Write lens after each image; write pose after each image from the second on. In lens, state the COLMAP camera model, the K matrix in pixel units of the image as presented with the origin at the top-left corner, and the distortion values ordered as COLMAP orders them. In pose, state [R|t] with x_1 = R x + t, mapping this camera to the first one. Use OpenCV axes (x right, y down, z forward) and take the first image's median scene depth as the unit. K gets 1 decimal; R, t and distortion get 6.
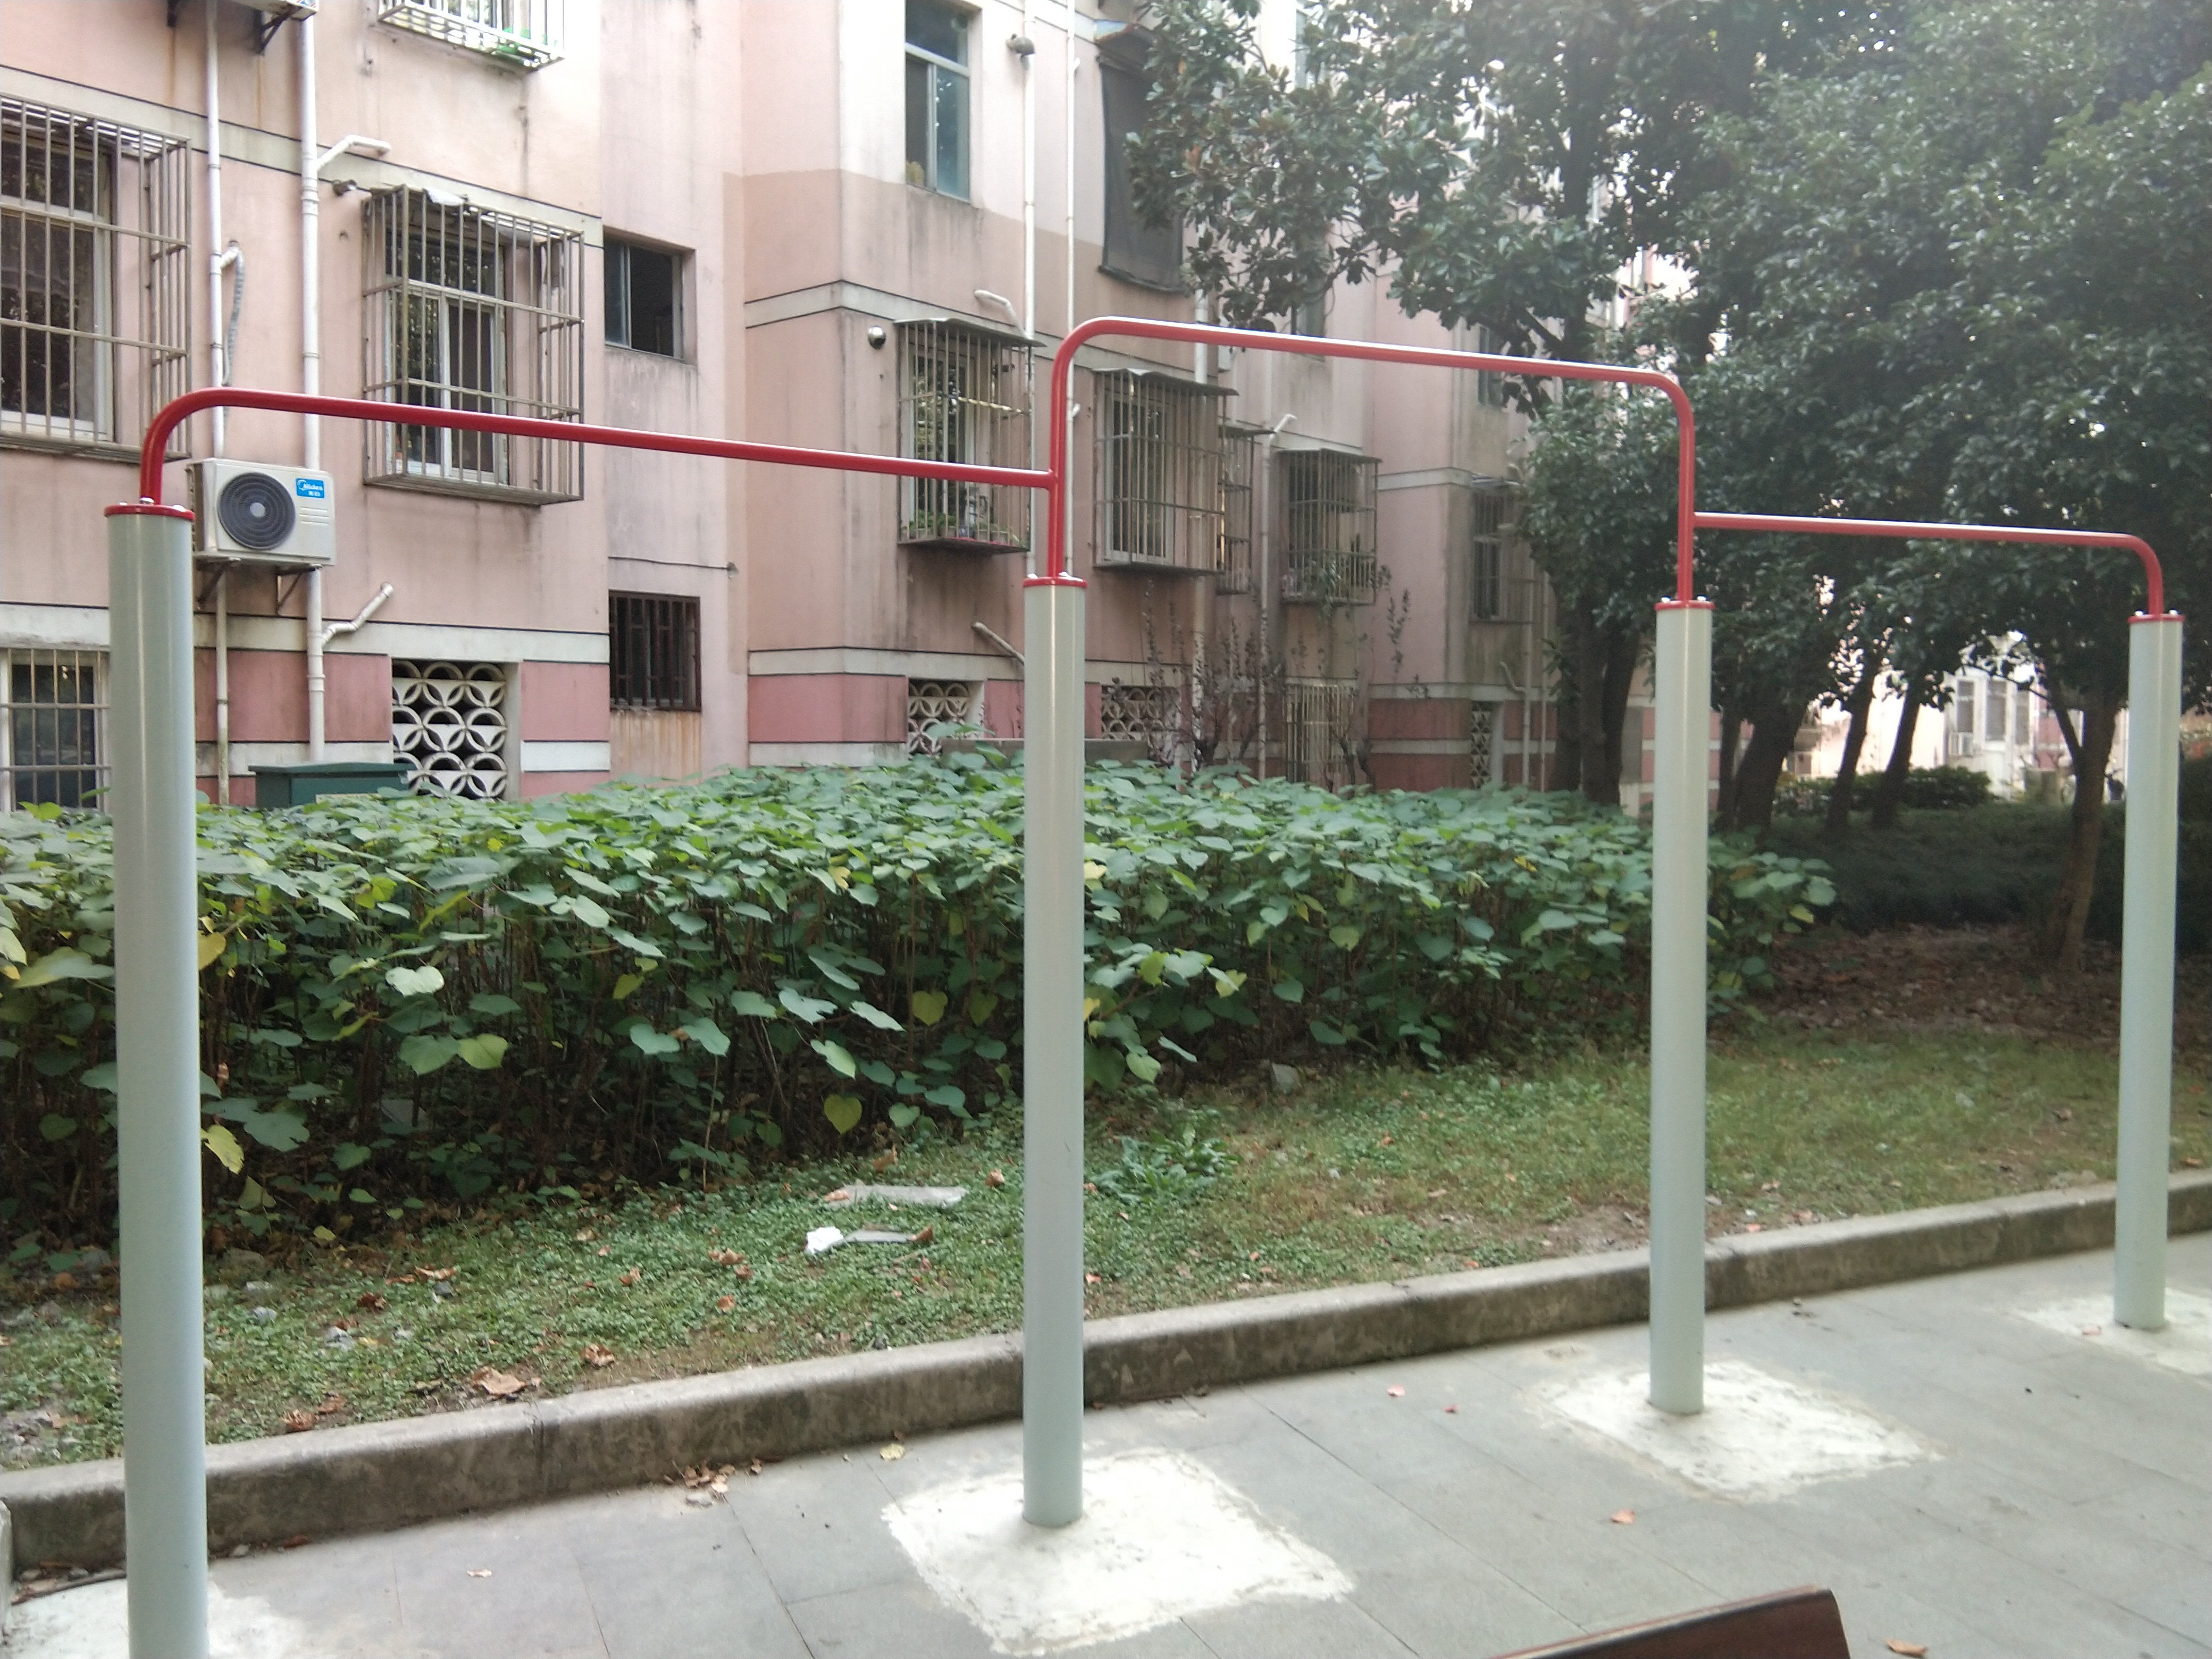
lens RADIAL K [[1894.6, 0, 984.3], [0, 1894.6, 829.8], [0, 0, 1]] dist [0.063953, -0.100389]
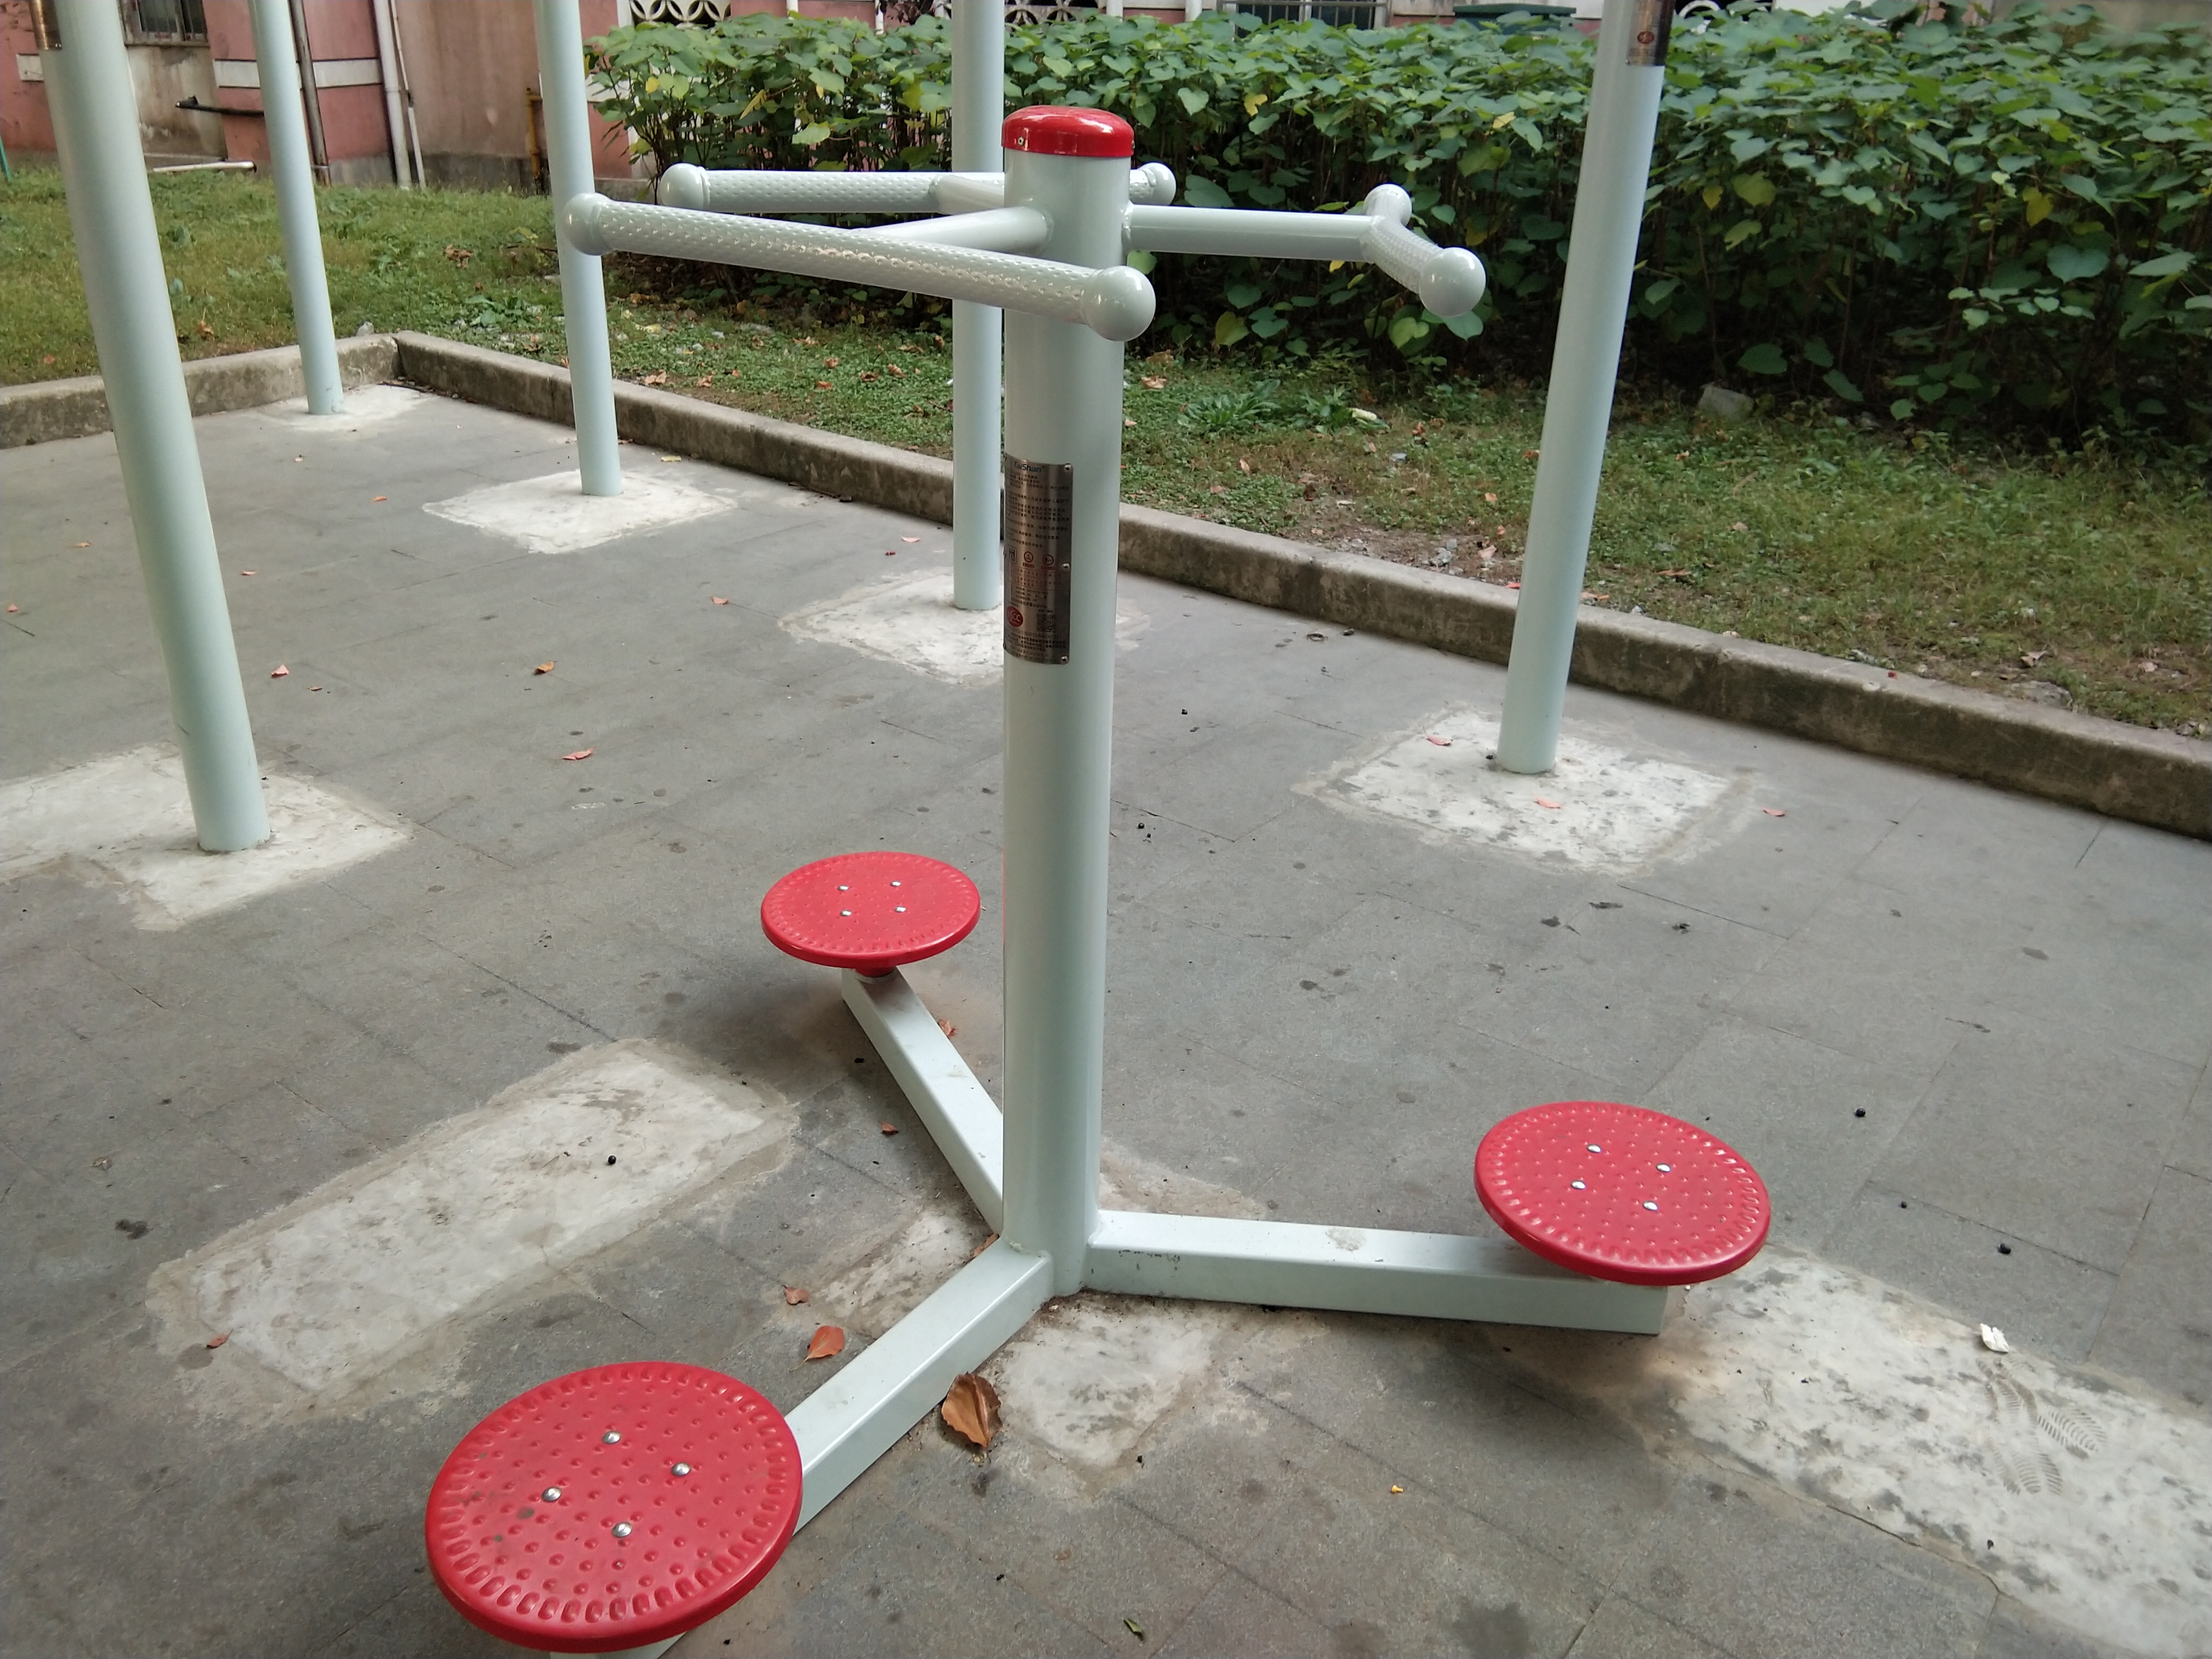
lens RADIAL K [[1770.0, 0, 1100.1], [0, 1770.0, 796.3], [0, 0, 1]] dist [0.117798, -0.176365]
pose [[0.414997, 0.372068, -0.830266, 1.011944], [-0.043908, 0.919686, 0.390193, -0.015593], [0.908762, -0.125473, 0.398004, 0.464120]]
